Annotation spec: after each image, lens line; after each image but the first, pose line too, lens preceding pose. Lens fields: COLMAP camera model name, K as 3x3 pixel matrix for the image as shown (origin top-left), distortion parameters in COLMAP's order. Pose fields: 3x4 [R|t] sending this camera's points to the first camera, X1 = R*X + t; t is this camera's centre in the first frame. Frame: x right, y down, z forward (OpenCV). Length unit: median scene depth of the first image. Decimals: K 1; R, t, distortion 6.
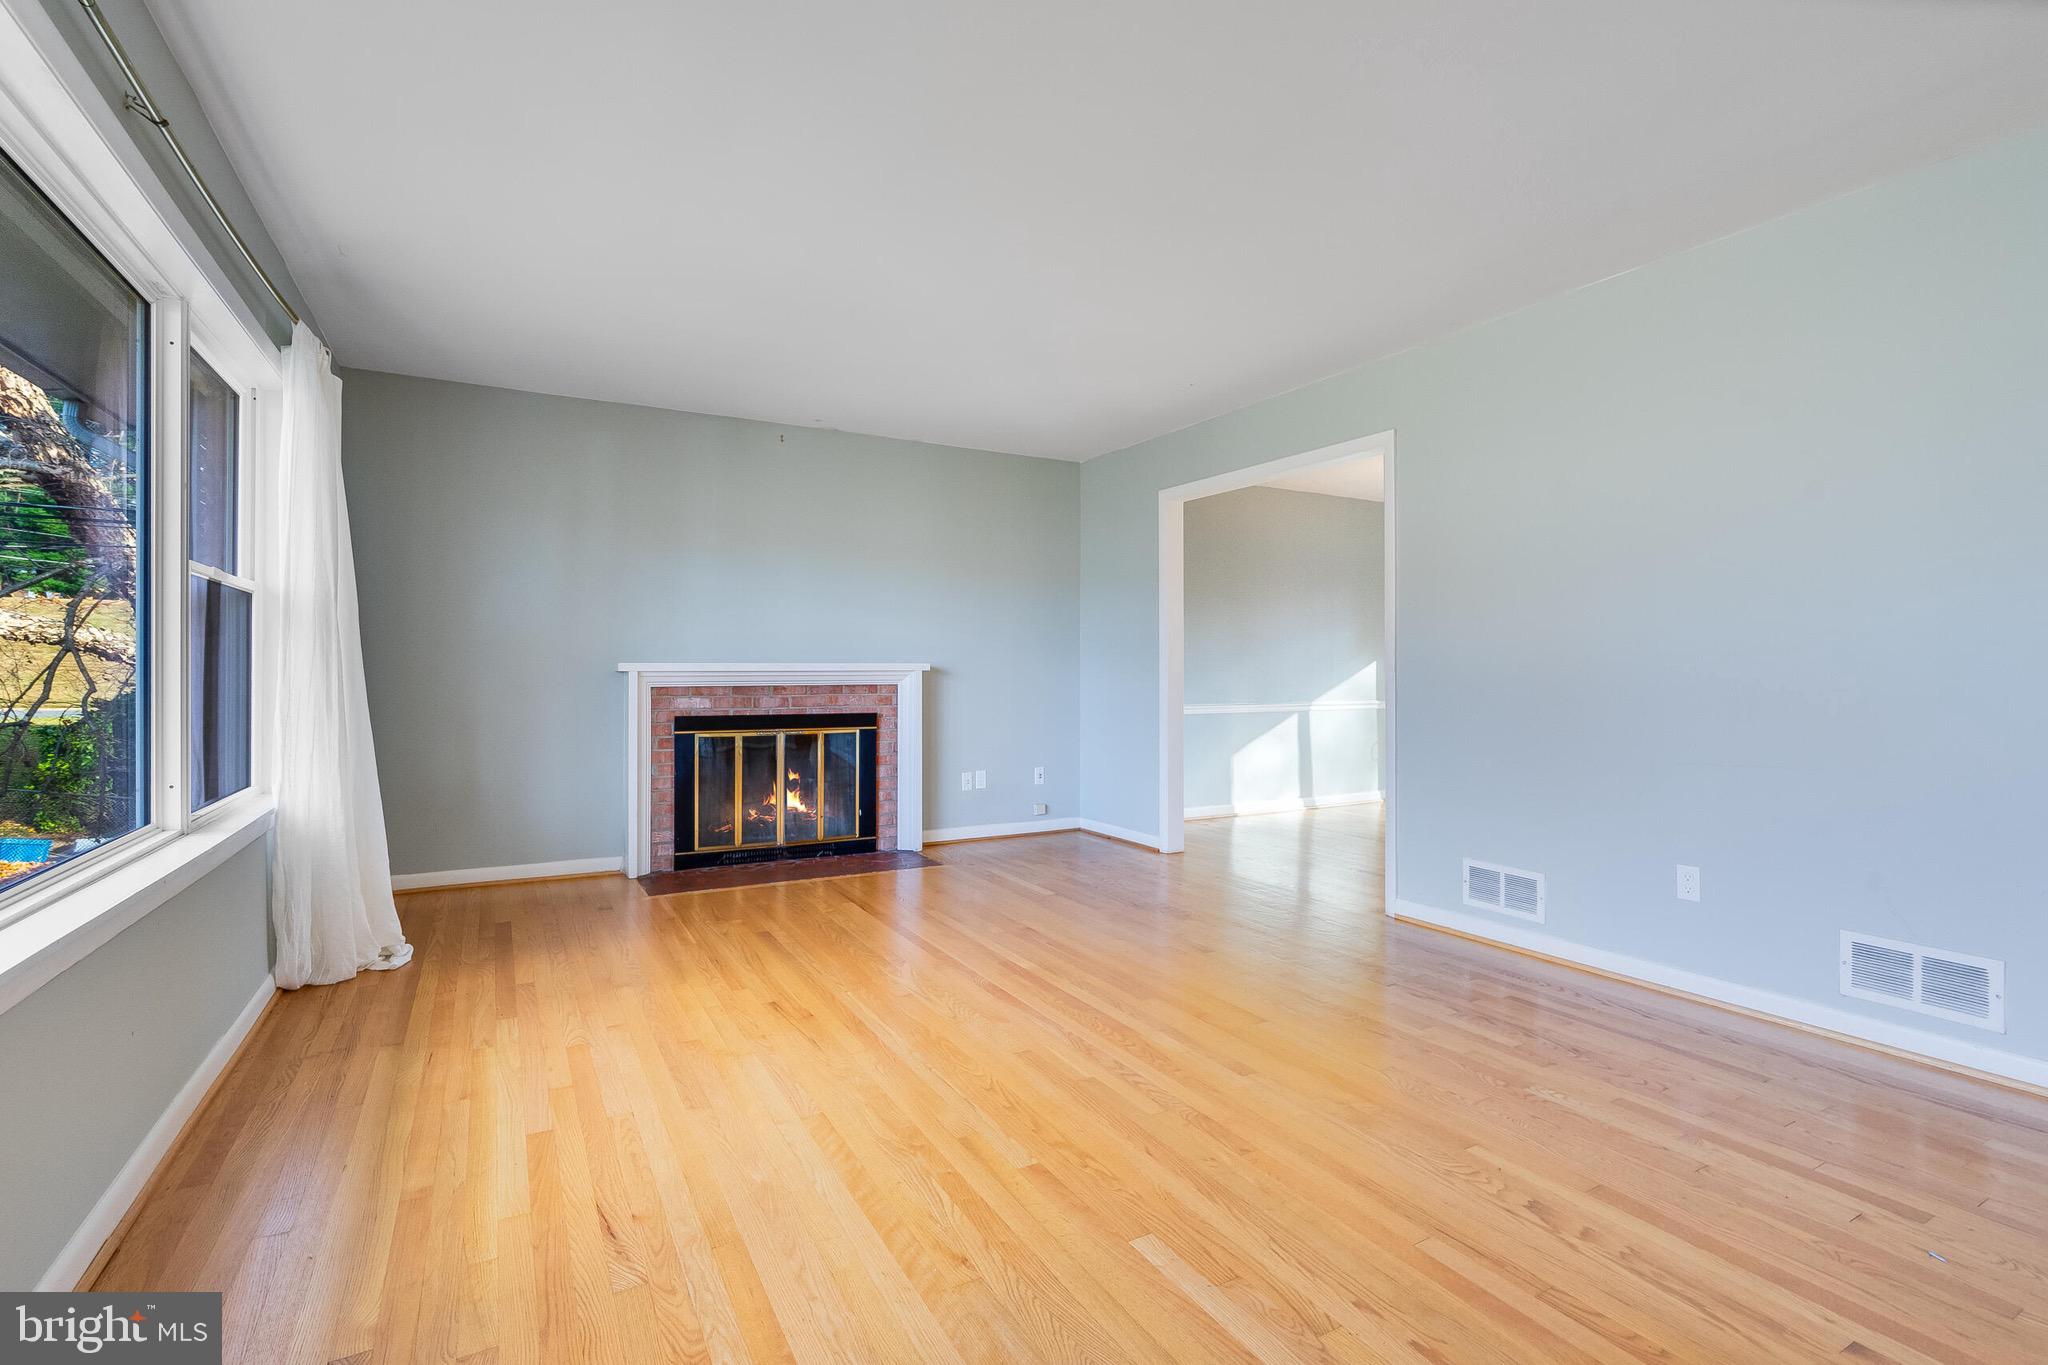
lens RADIAL K [[931.5, 0, 1019.7], [0, 931.5, 669.5], [0, 0, 1]] dist [-0.005086, 0.003347]
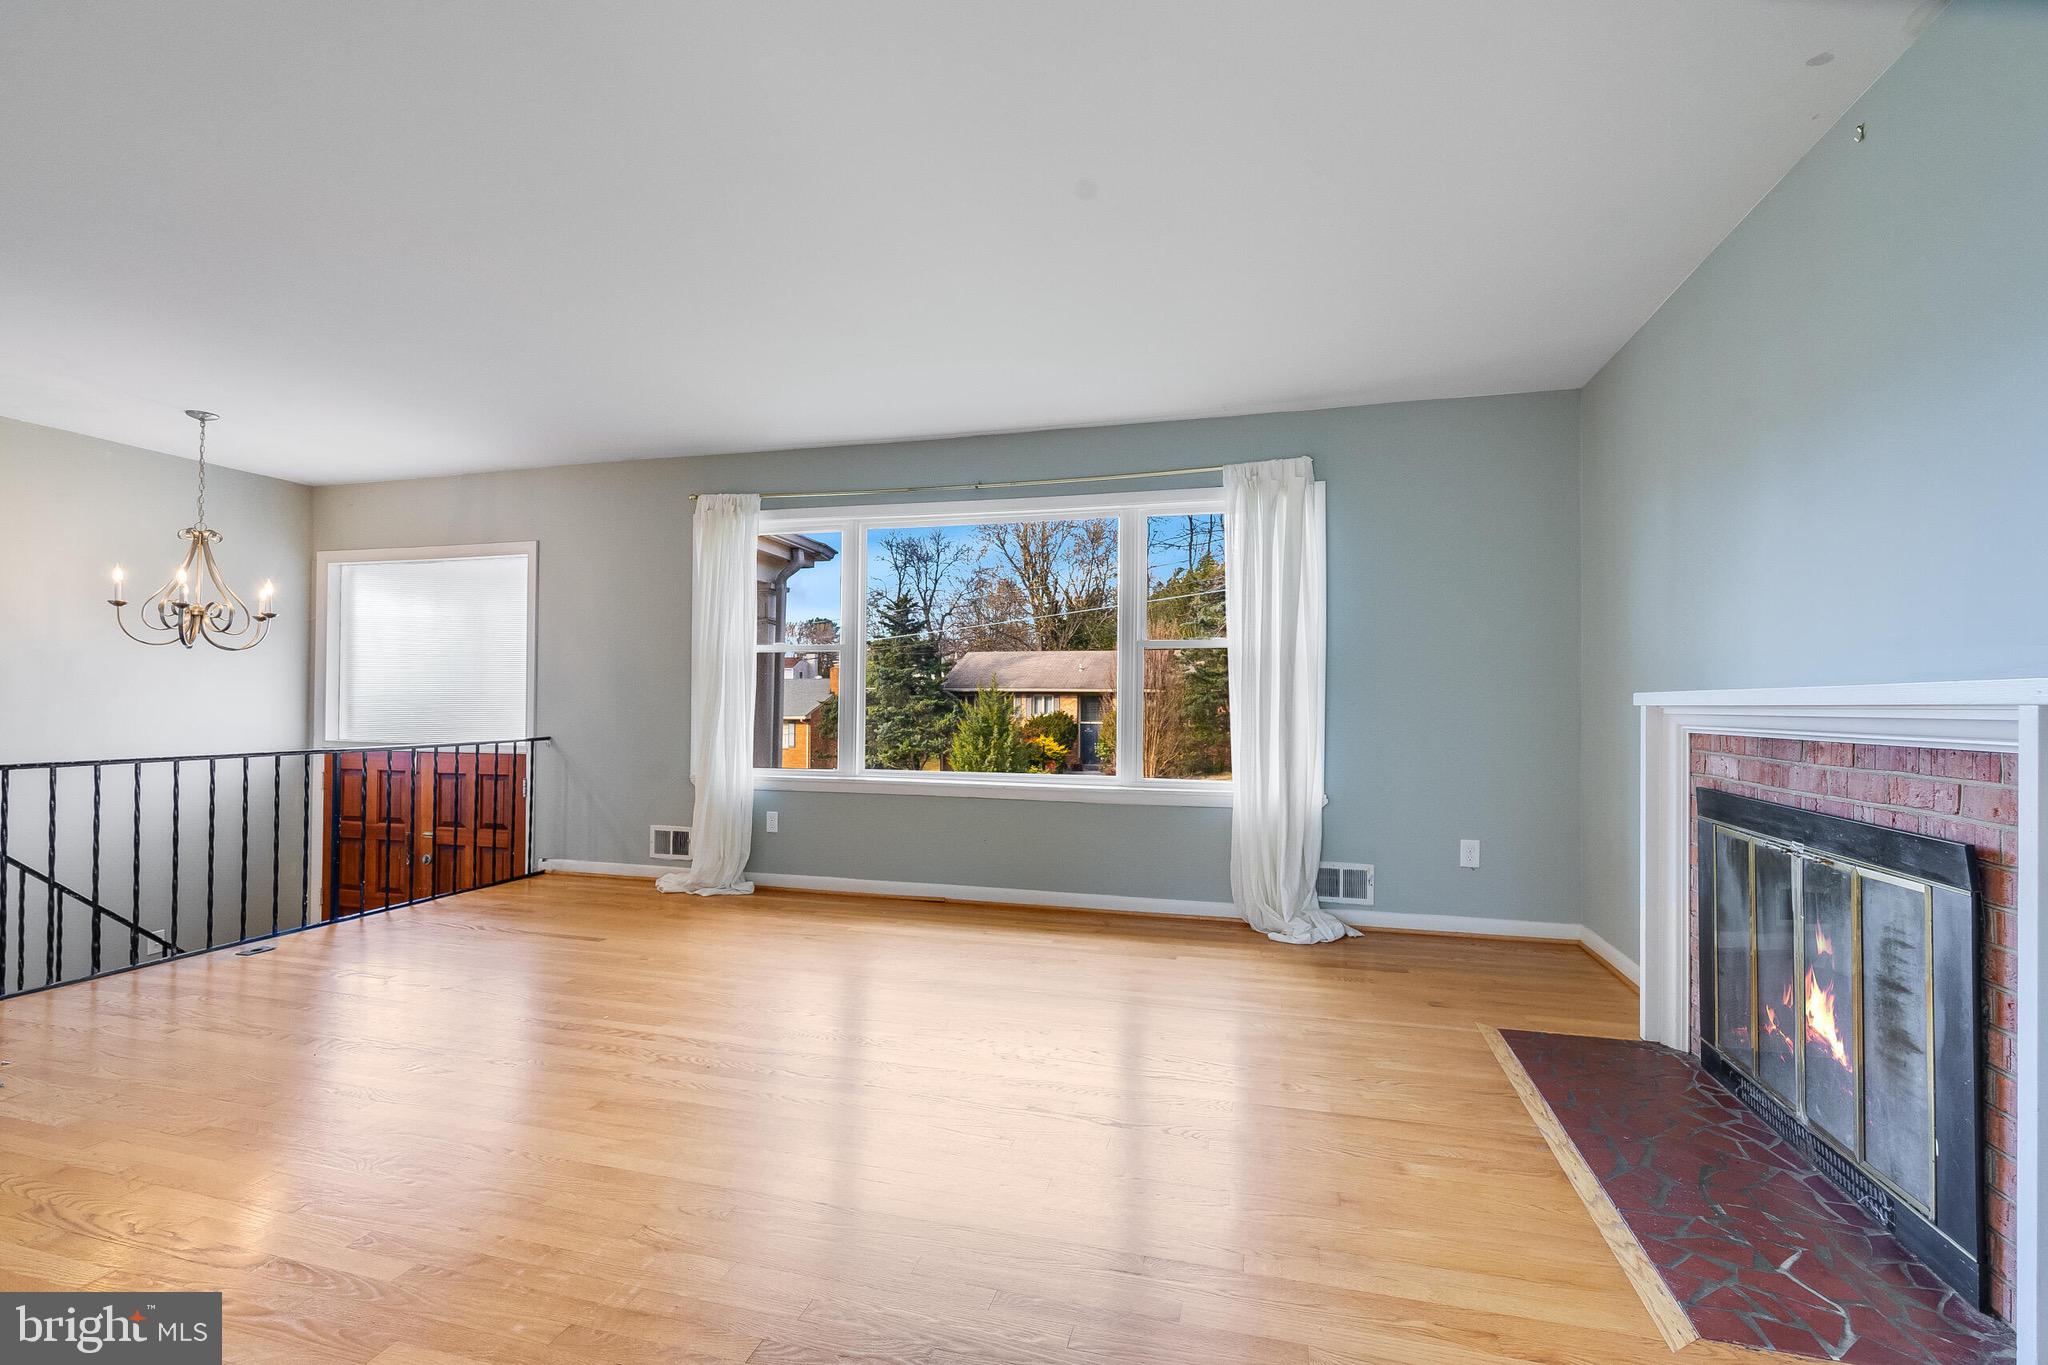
lens RADIAL K [[931.5, 0, 1021.2], [0, 931.5, 696.2], [0, 0, 1]] dist [-0.005086, 0.003347]
pose [[-0.705130, -0.009840, -0.709010, 0.304860], [-0.007344, 0.999951, -0.006574, 0.002384], [0.709040, 0.000571, -0.705168, 1.087941]]
